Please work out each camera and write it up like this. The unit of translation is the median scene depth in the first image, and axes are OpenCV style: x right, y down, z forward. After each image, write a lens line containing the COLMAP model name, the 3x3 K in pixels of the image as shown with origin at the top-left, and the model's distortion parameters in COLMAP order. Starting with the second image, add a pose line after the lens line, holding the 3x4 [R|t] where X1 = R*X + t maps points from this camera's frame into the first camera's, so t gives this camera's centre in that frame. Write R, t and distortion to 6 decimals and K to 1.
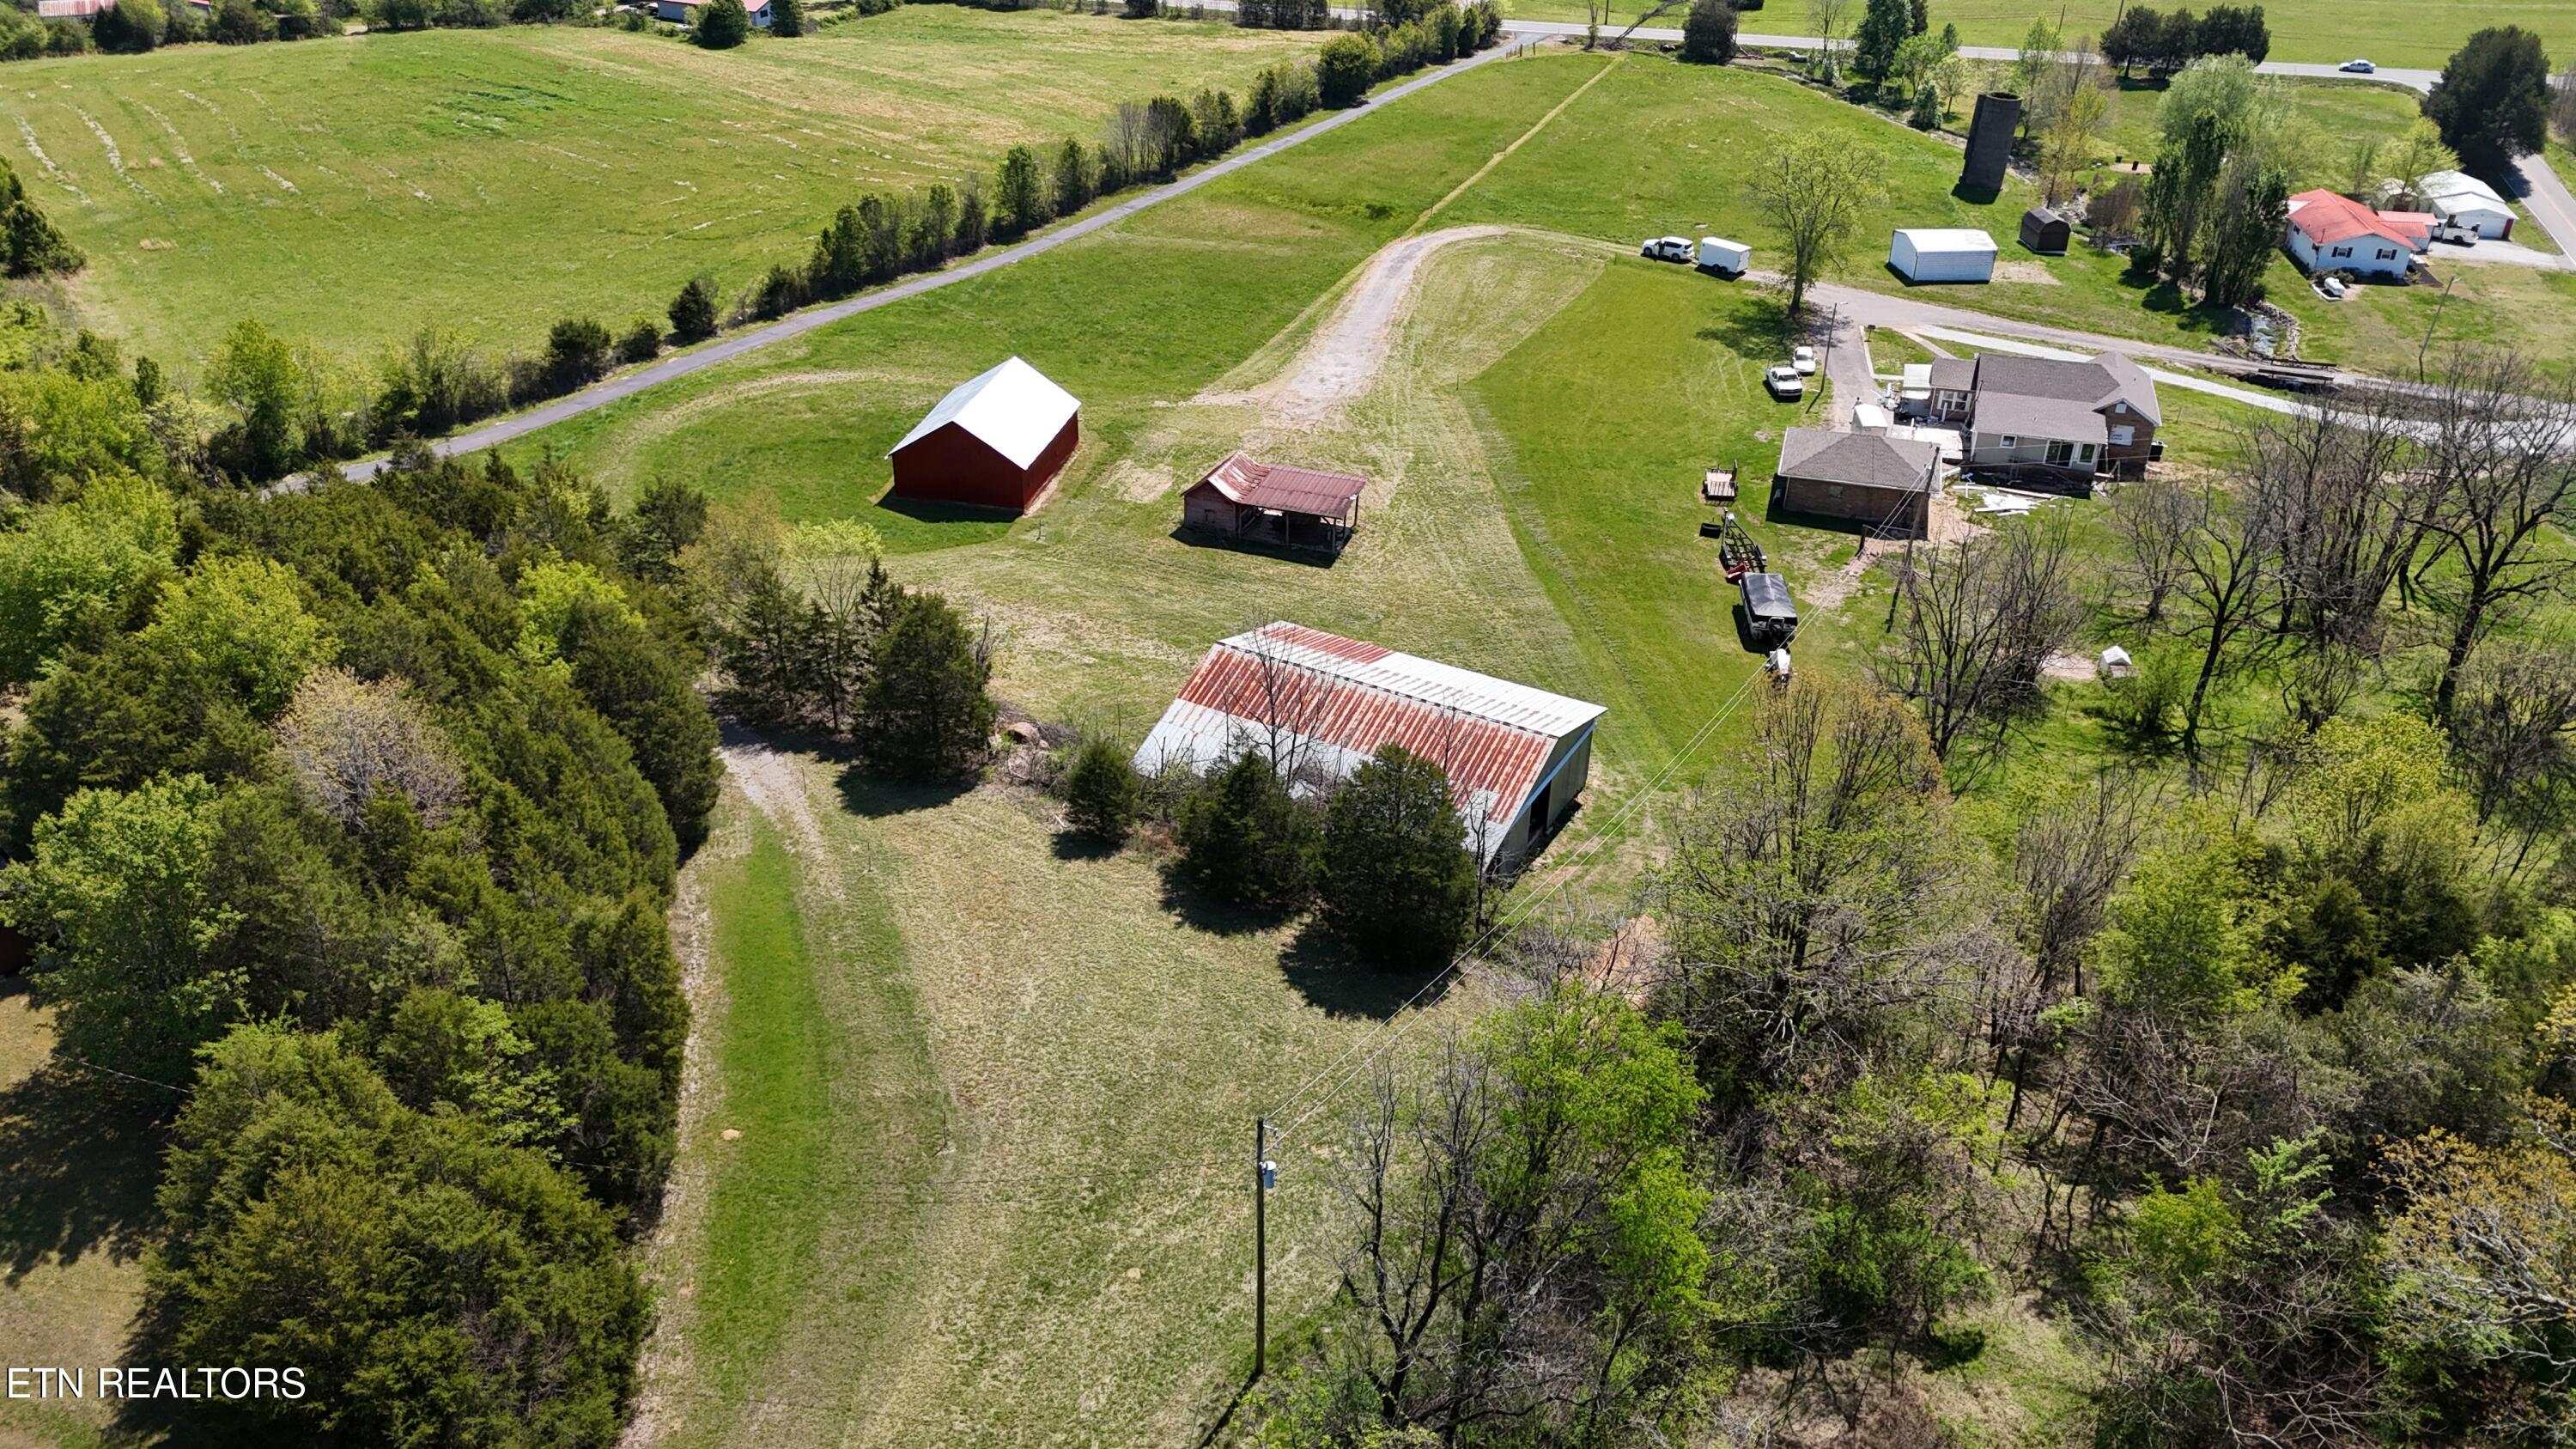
lens RADIAL K [[1887.0, 0, 1297.0], [0, 1887.0, 709.8], [0, 0, 1]] dist [0.053460, -0.050665]
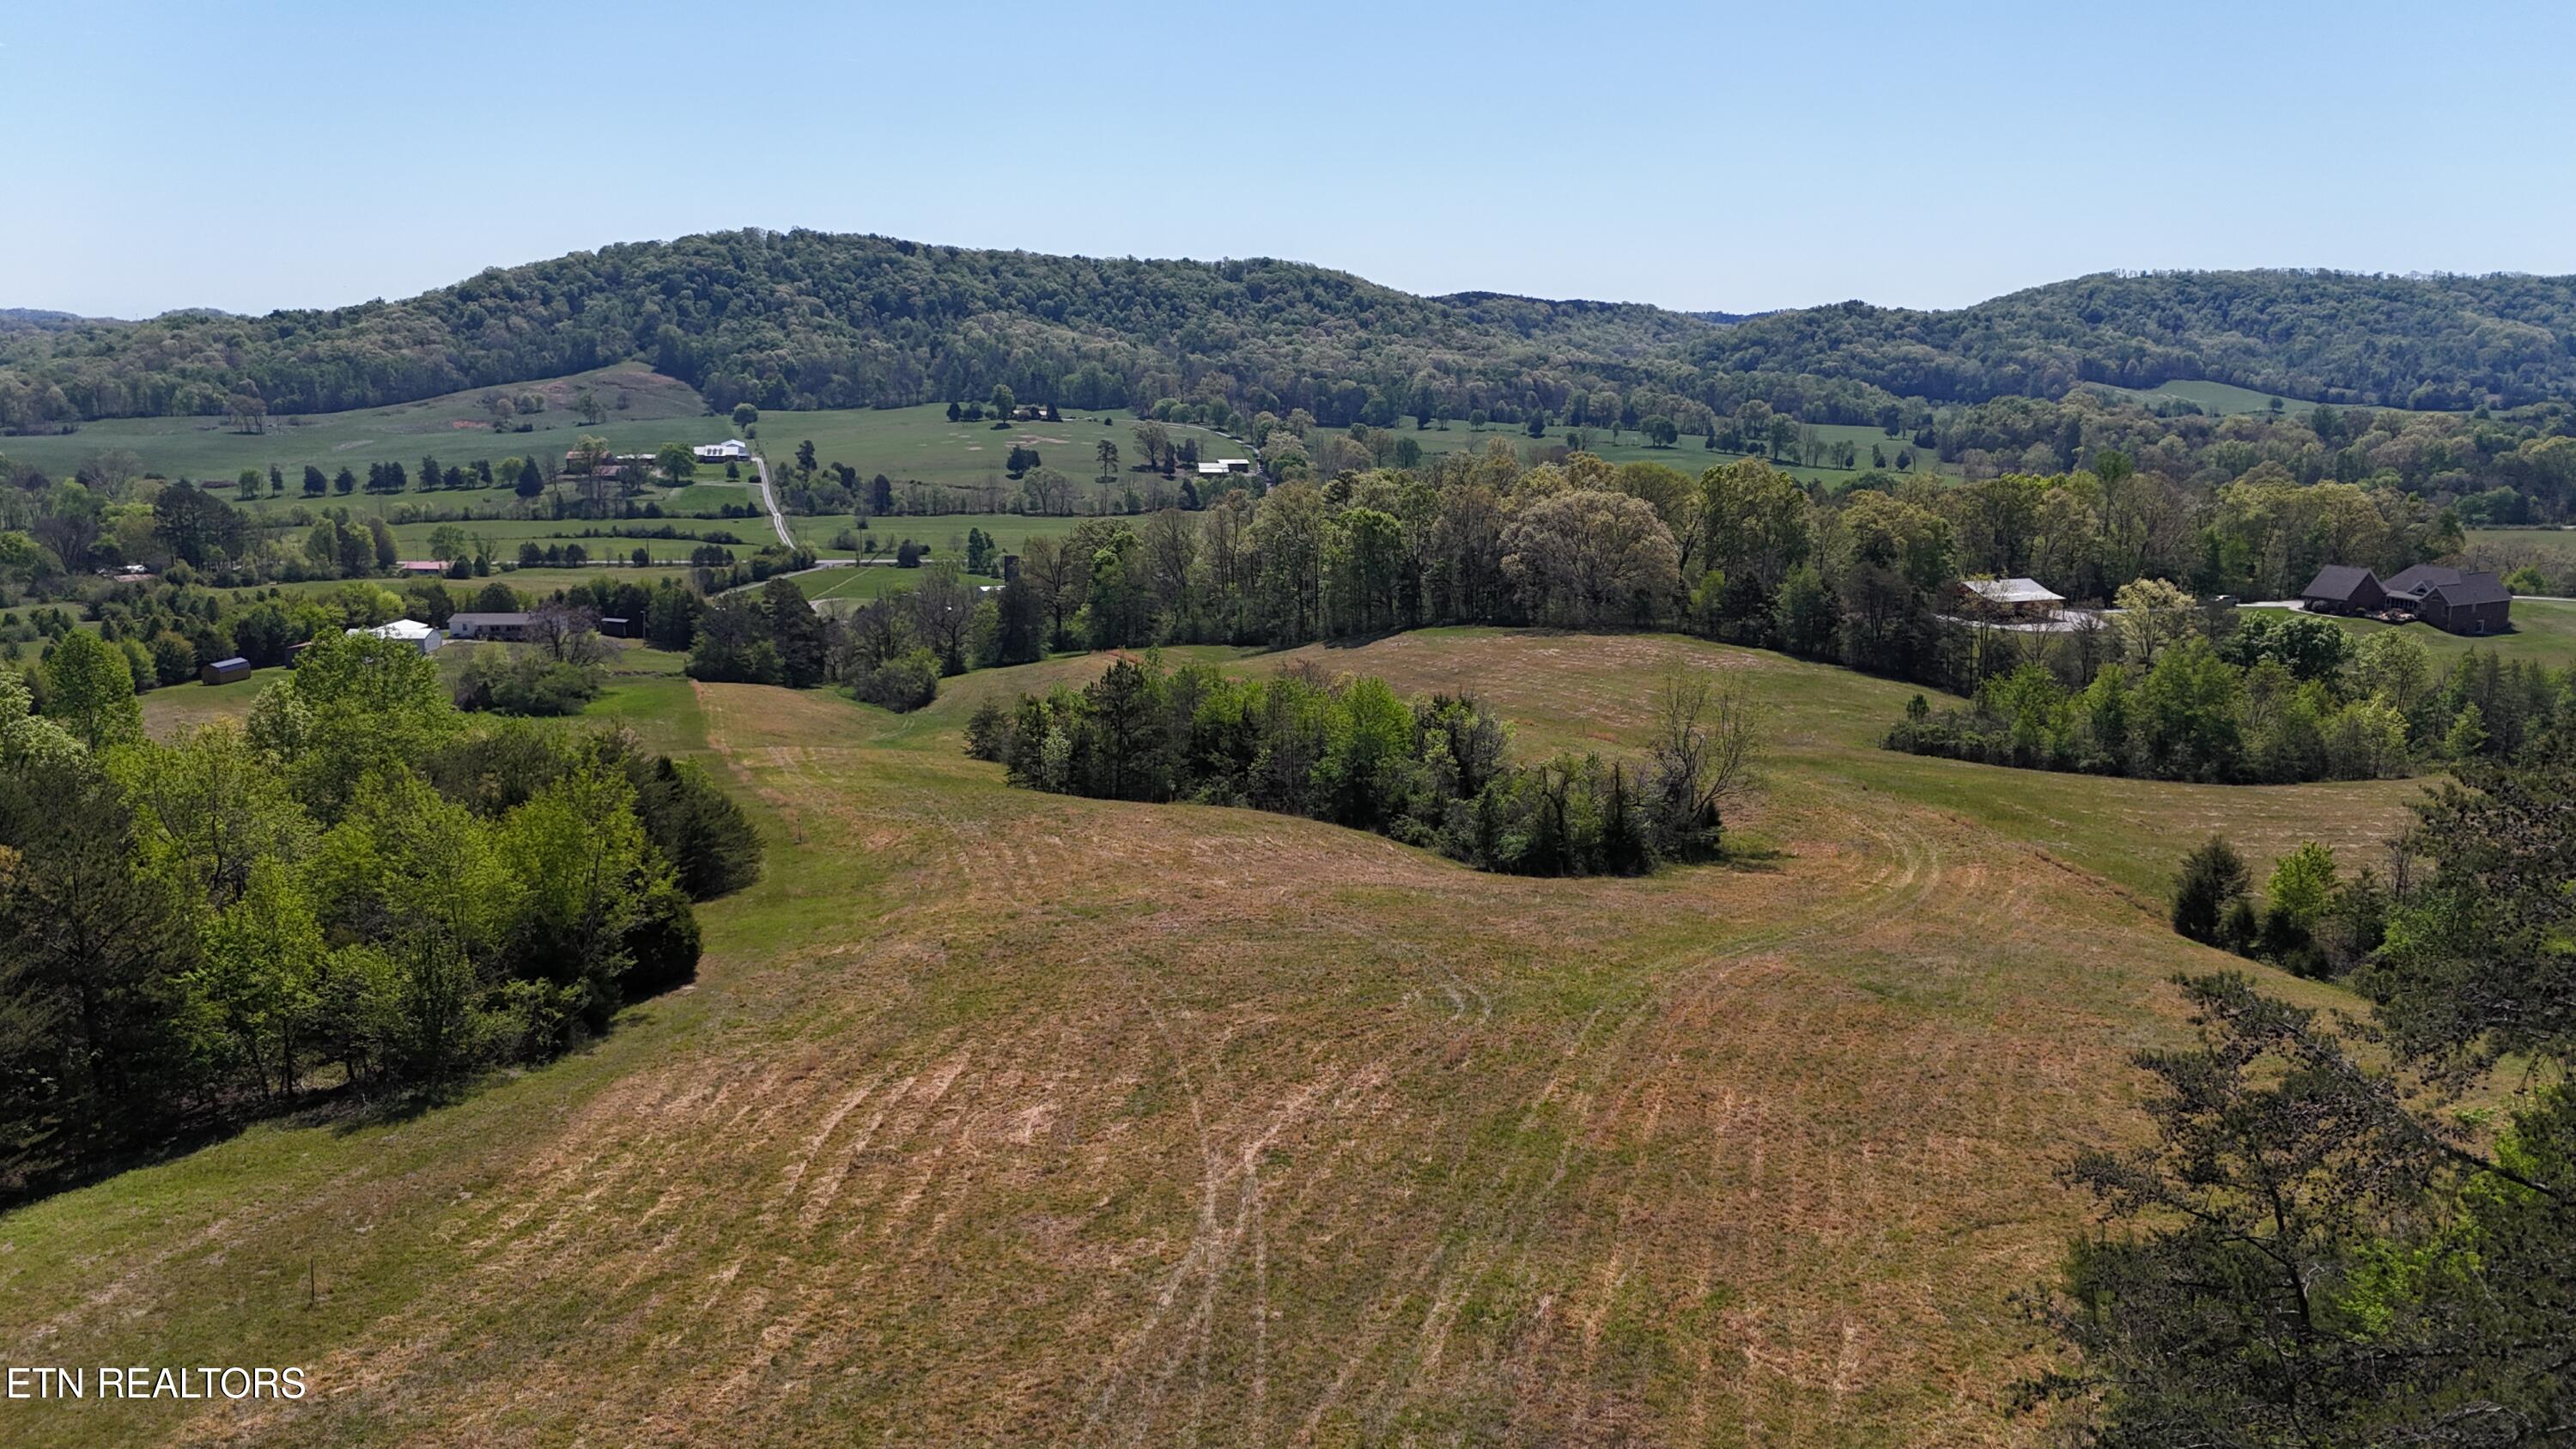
lens RADIAL K [[1887.0, 0, 1303.1], [0, 1887.0, 717.9], [0, 0, 1]] dist [0.053460, -0.050665]
pose [[0.918010, -0.079237, 0.388560, -0.408060], [0.203096, 0.935520, -0.289058, 0.948078], [-0.340602, 0.344273, 0.874909, -1.798870]]
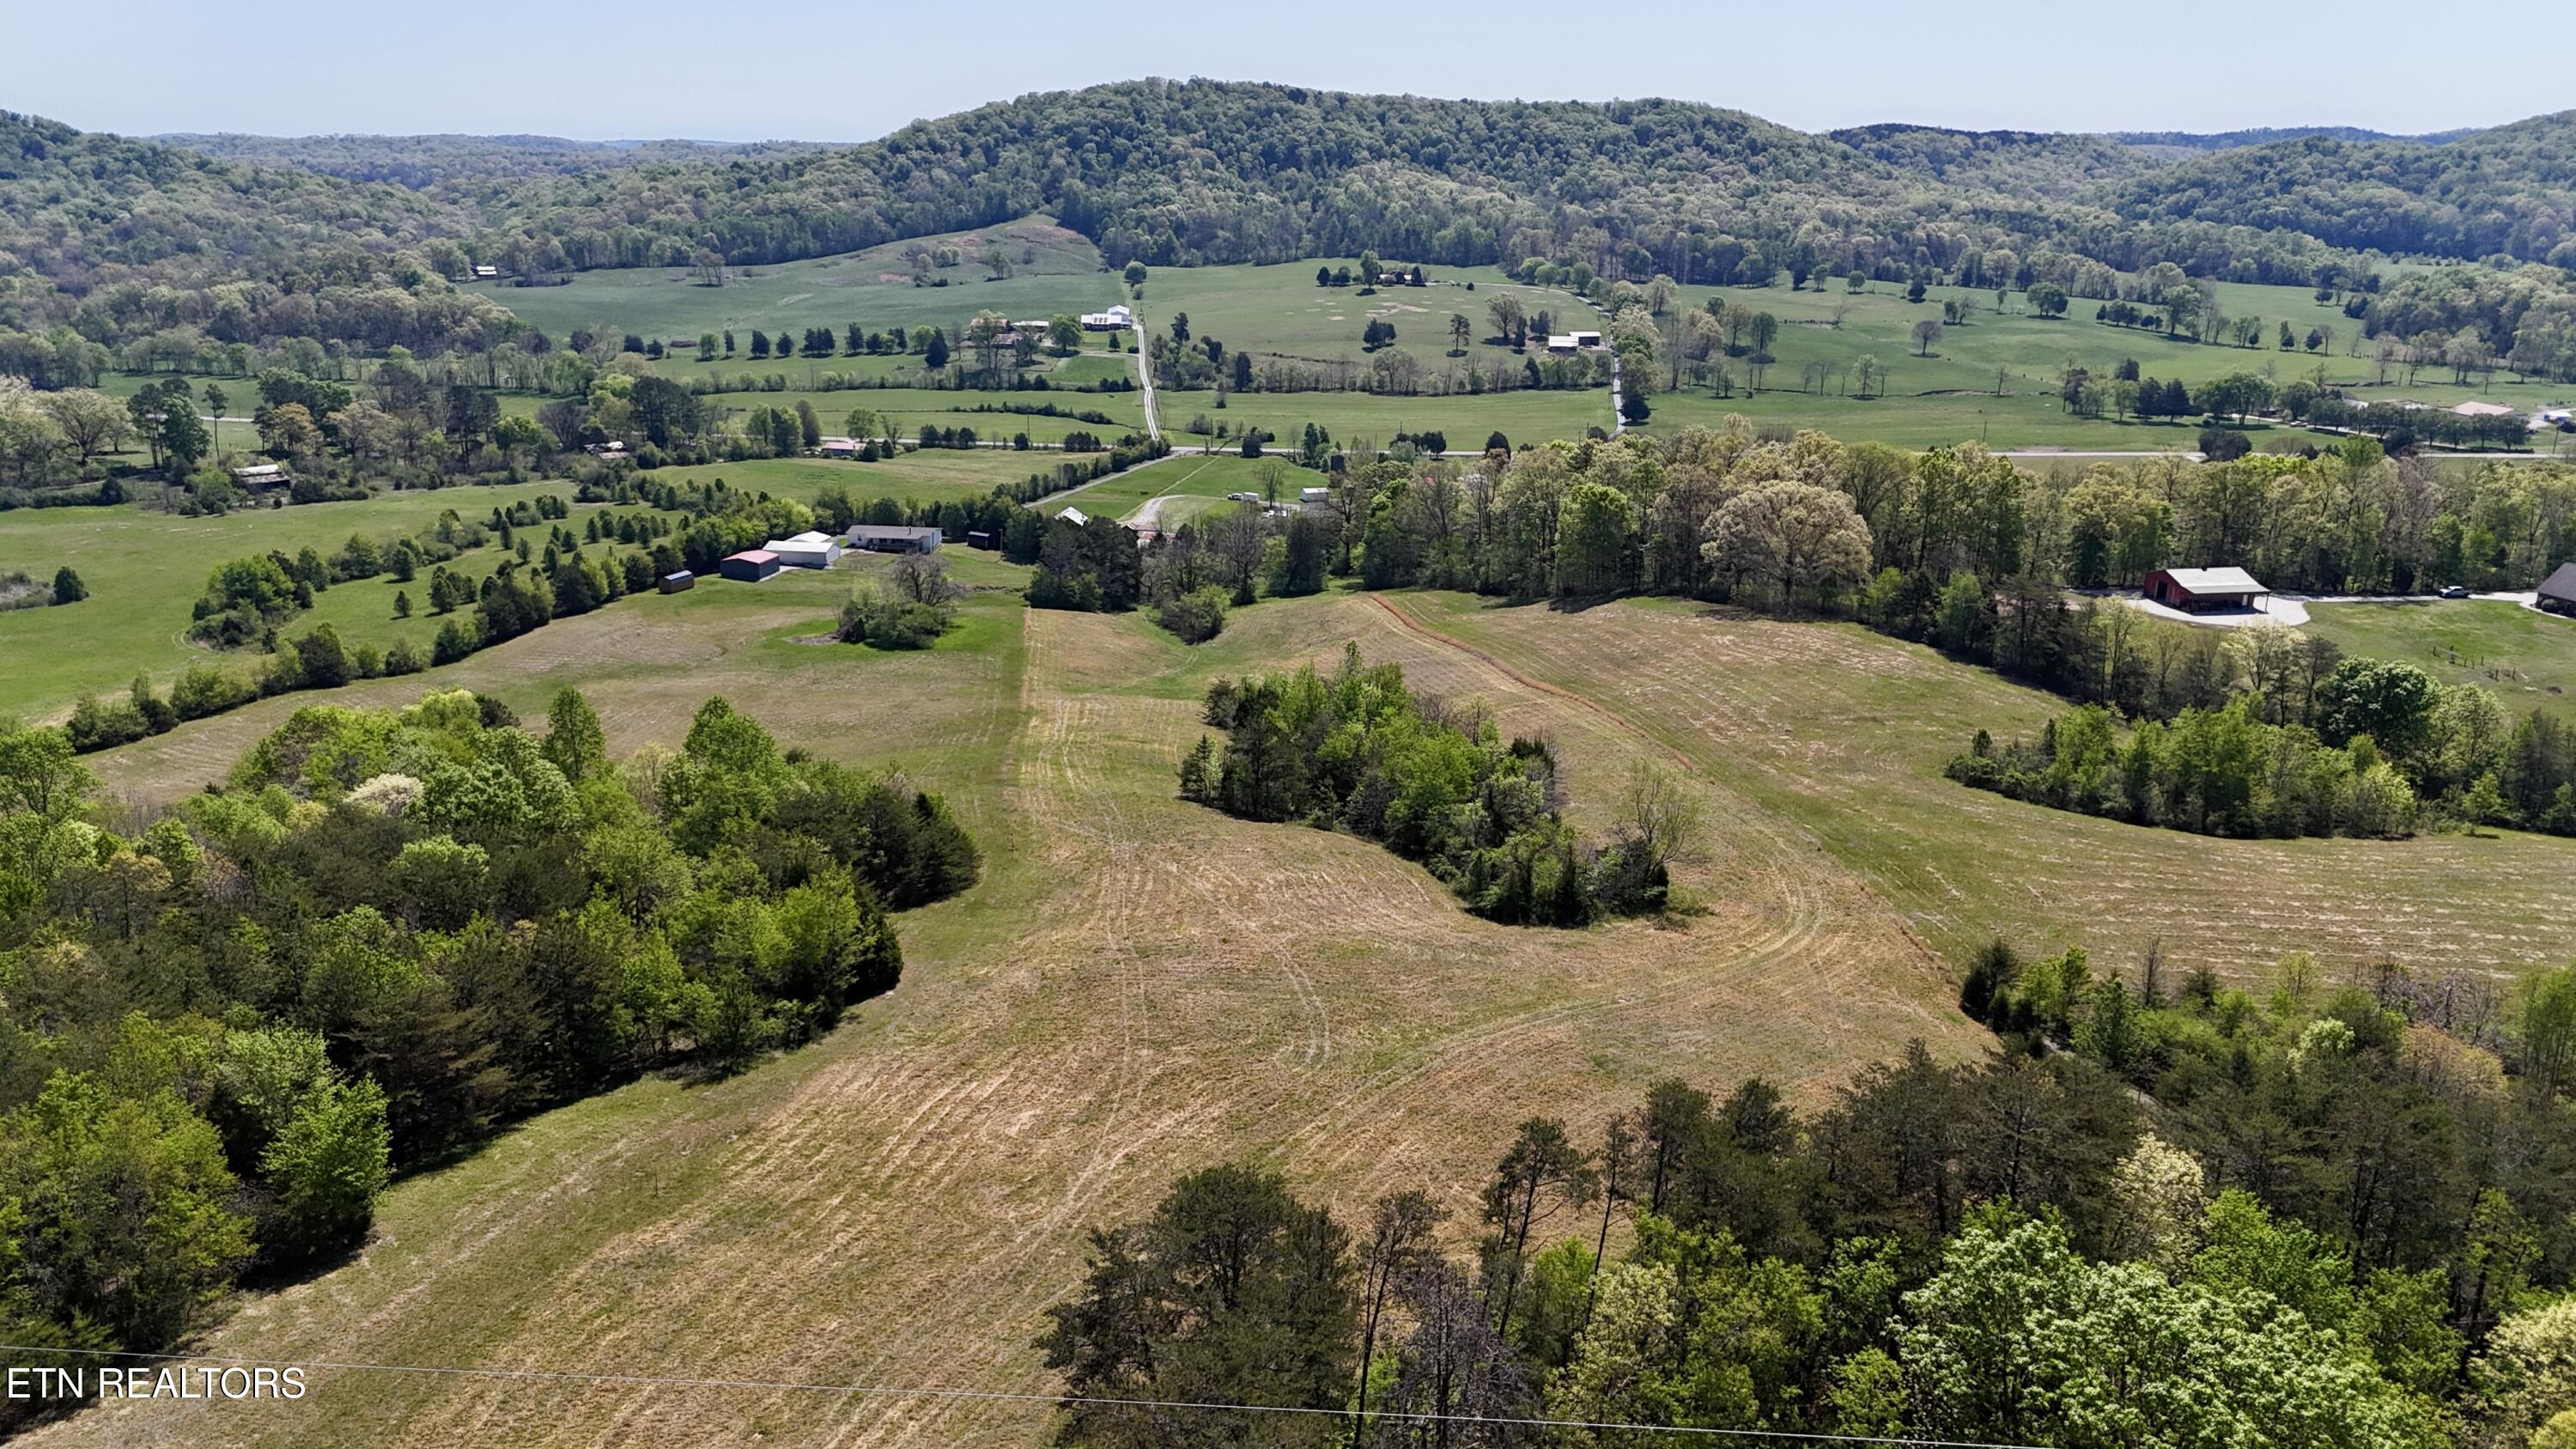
lens RADIAL K [[1887.0, 0, 1304.3], [0, 1887.0, 723.0], [0, 0, 1]] dist [0.053460, -0.050665]
pose [[0.980326, -0.057080, 0.188953, -0.341370], [0.100381, 0.968413, -0.228253, 0.931420], [-0.169956, 0.242729, 0.955090, -2.133208]]
